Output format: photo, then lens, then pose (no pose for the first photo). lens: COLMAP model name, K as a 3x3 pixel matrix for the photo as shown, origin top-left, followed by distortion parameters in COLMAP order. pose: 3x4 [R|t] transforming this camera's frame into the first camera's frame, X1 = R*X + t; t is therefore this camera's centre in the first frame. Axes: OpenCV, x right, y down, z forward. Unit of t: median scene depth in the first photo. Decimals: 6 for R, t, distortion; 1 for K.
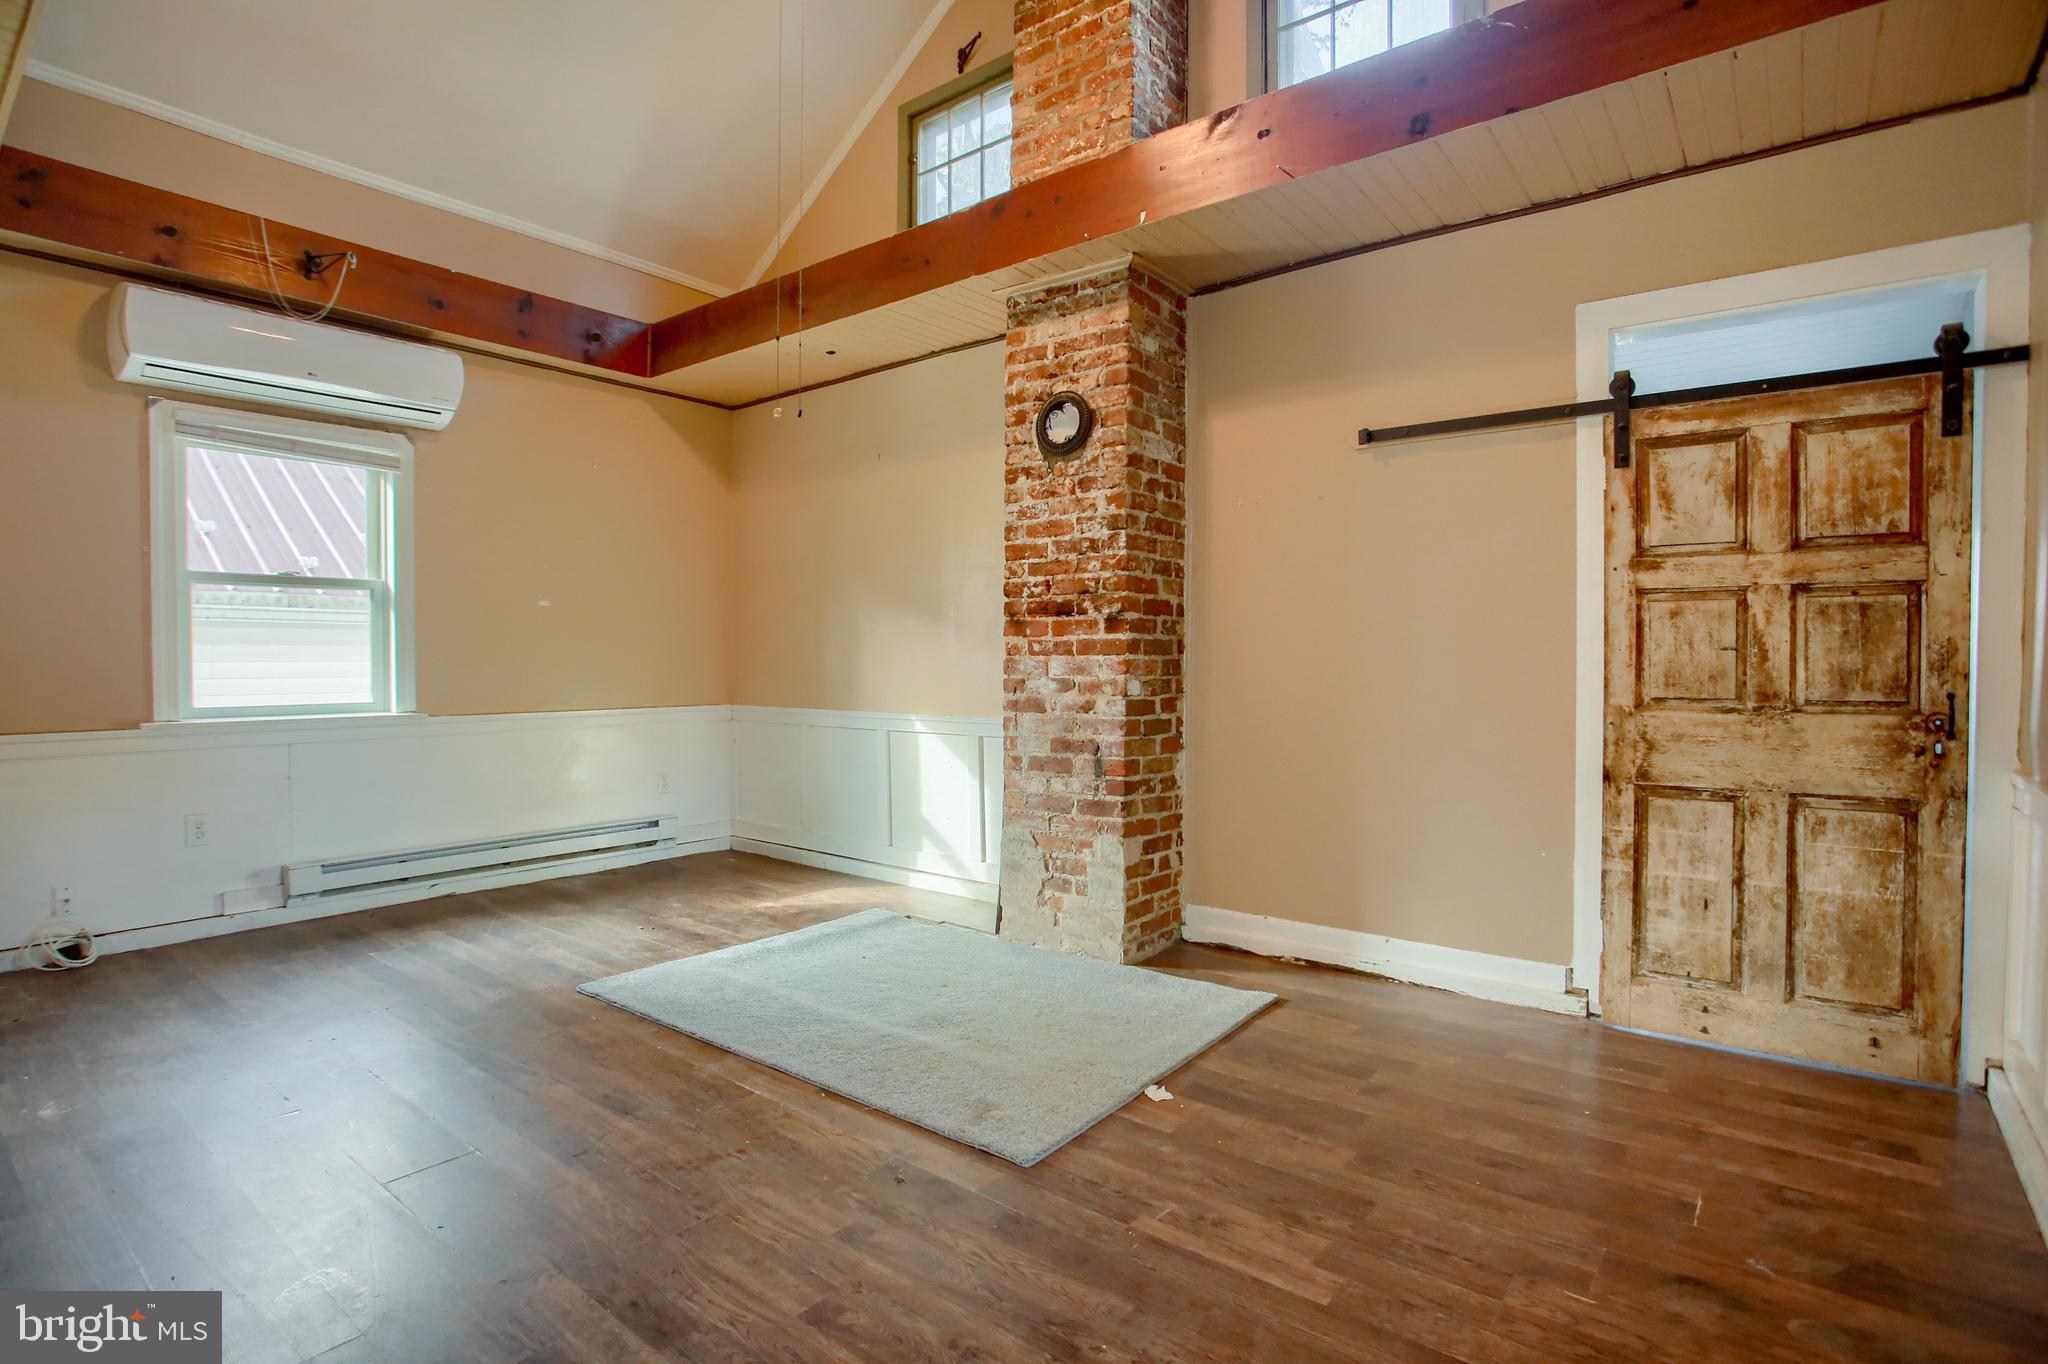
lens RADIAL K [[1015.6, 0, 1028.4], [0, 1015.6, 680.7], [0, 0, 1]] dist [-0.067390, 0.031163]
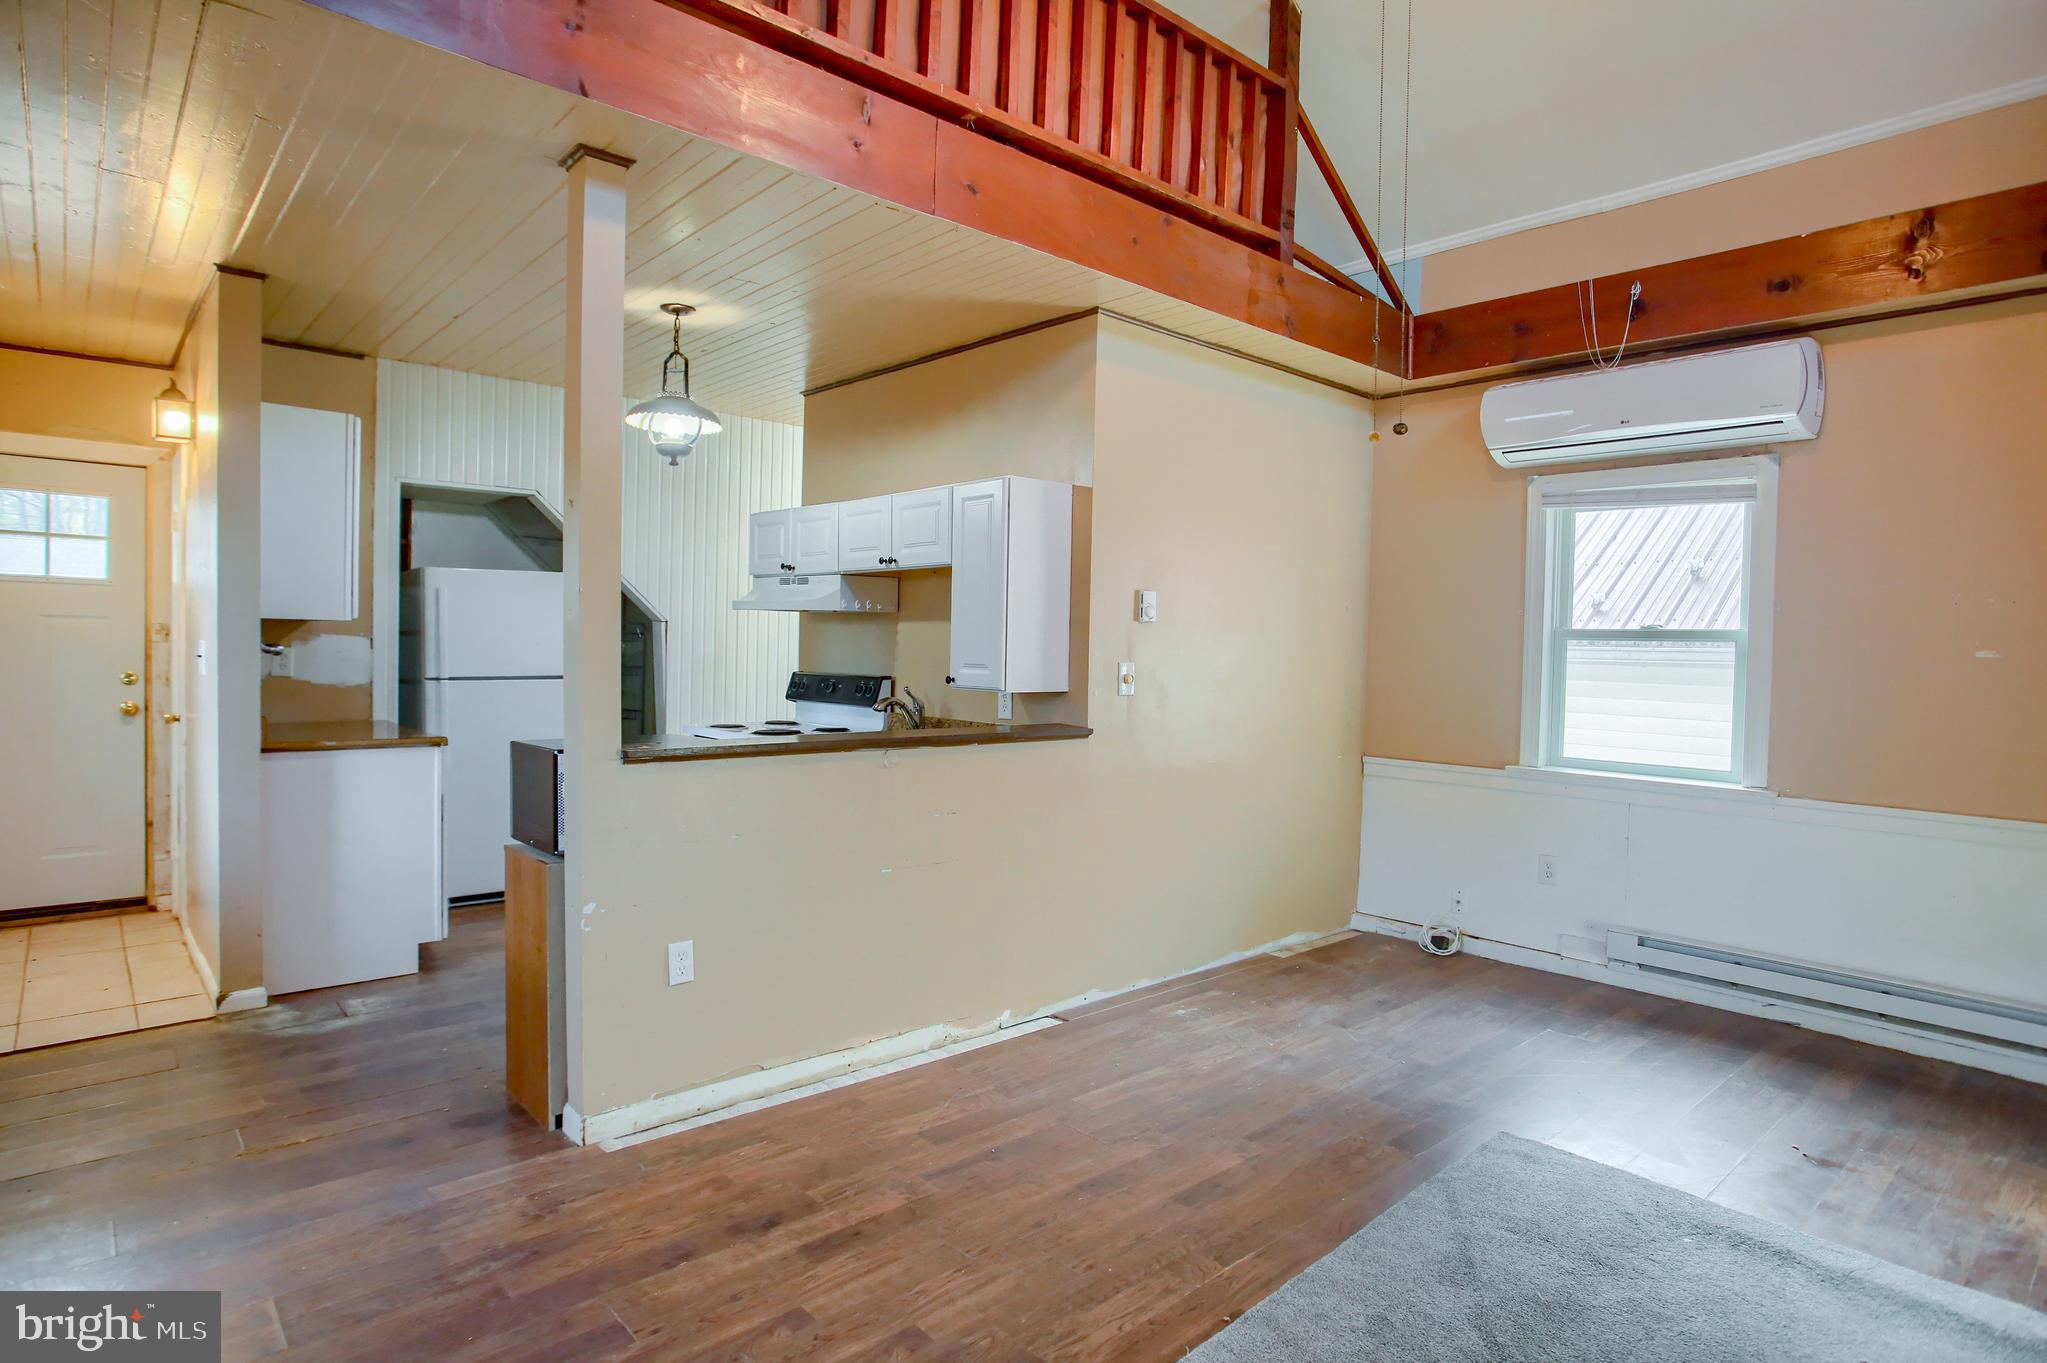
lens RADIAL K [[1139.6, 0, 1049.3], [0, 1139.6, 680.9], [0, 0, 1]] dist [-0.035841, 0.000720]
pose [[-0.162790, 0.033629, -0.986087, 0.463325], [-0.044387, 0.998158, 0.041368, -0.082921], [0.985662, 0.050504, -0.160998, 0.660235]]
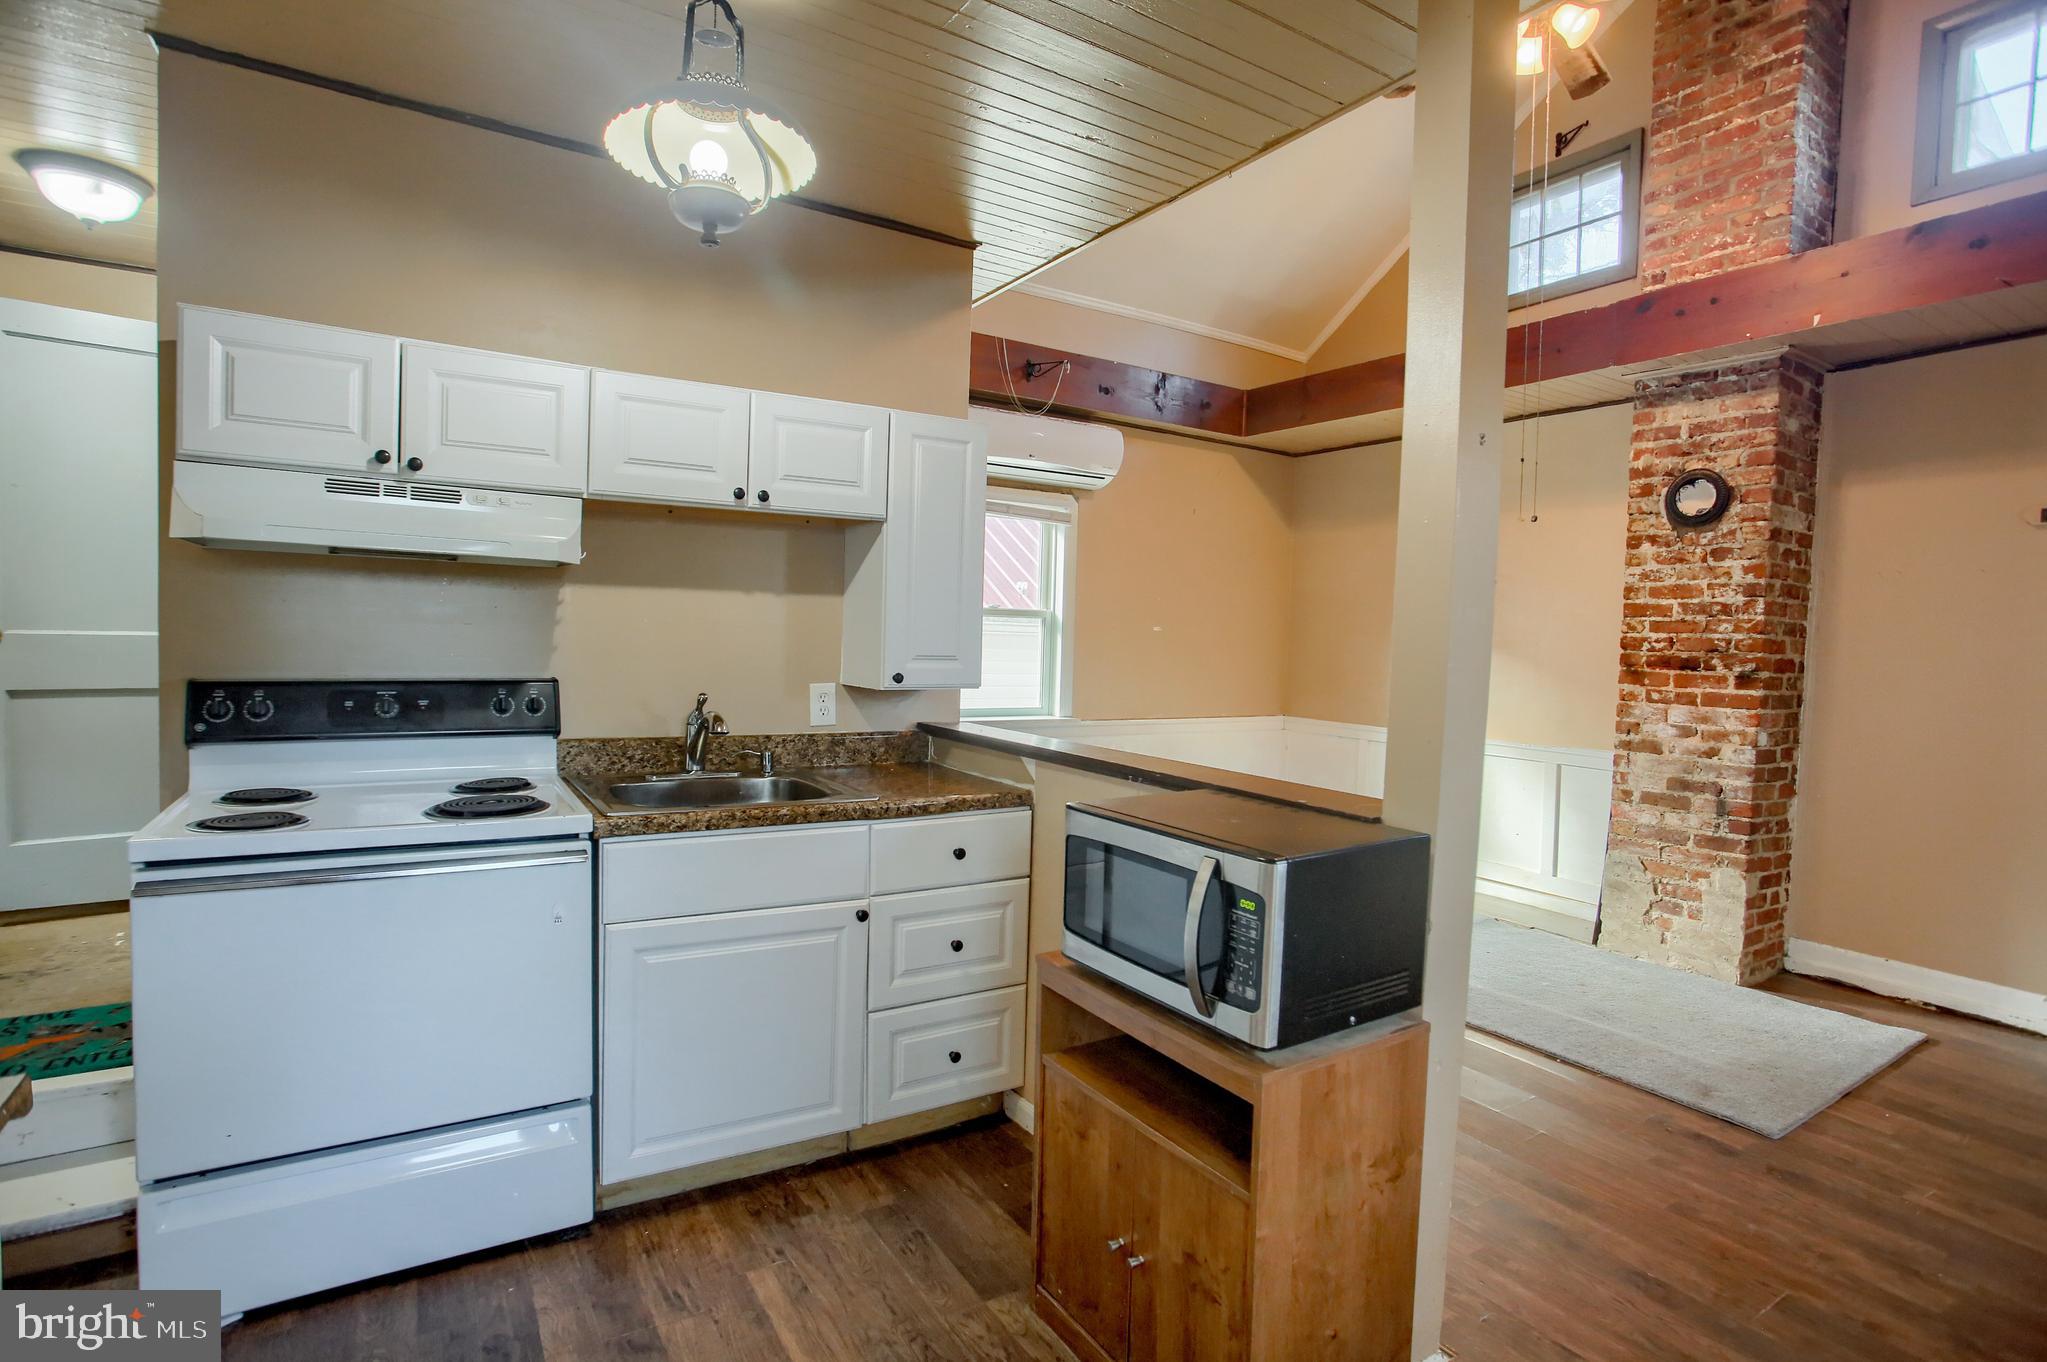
lens RADIAL K [[1027.0, 0, 1022.8], [0, 1027.0, 674.8], [0, 0, 1]] dist [-0.049120, 0.022850]
pose [[0.946525, 0.044748, -0.319513, -0.305368], [-0.039529, 0.998958, 0.022805, -0.055084], [0.320200, -0.008956, 0.947307, -0.295439]]
